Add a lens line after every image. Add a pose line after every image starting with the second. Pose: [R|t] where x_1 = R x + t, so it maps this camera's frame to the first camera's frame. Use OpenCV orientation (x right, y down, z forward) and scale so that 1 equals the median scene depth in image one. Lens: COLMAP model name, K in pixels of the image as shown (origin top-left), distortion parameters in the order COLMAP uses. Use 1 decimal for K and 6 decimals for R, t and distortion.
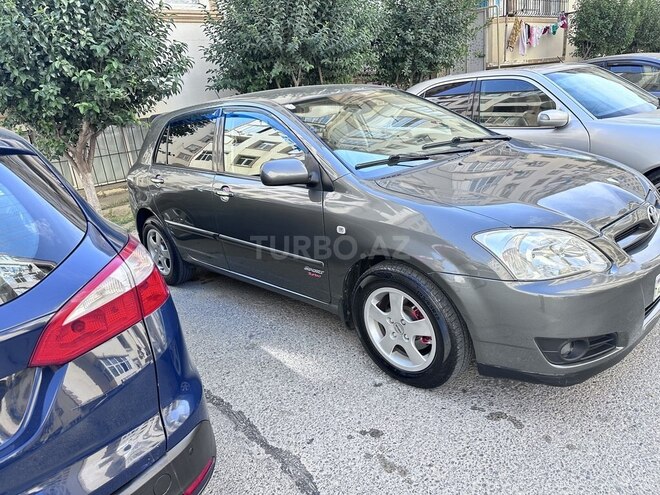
lens RADIAL K [[461.0, 0, 330.0], [0, 461.0, 247.5], [0, 0, 1]] dist [0.029012, -0.040725]
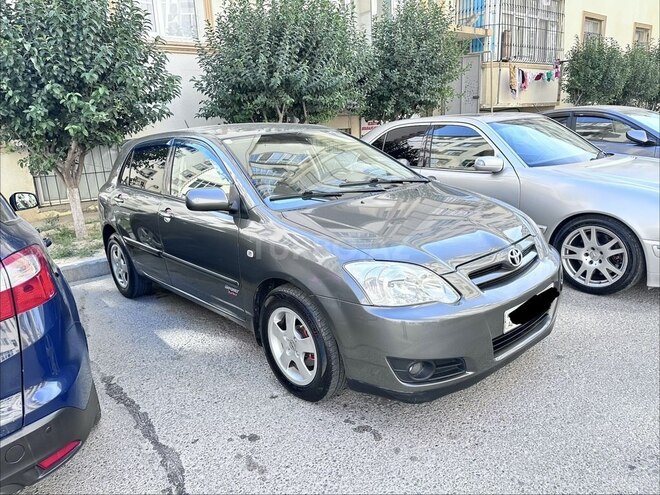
lens RADIAL K [[461.0, 0, 330.0], [0, 461.0, 247.5], [0, 0, 1]] dist [0.029012, -0.040725]
pose [[0.998095, 0.059452, -0.016518, 0.110321], [-0.060307, 0.996533, -0.057314, -0.000399], [0.013053, 0.058201, 0.998220, -0.054026]]
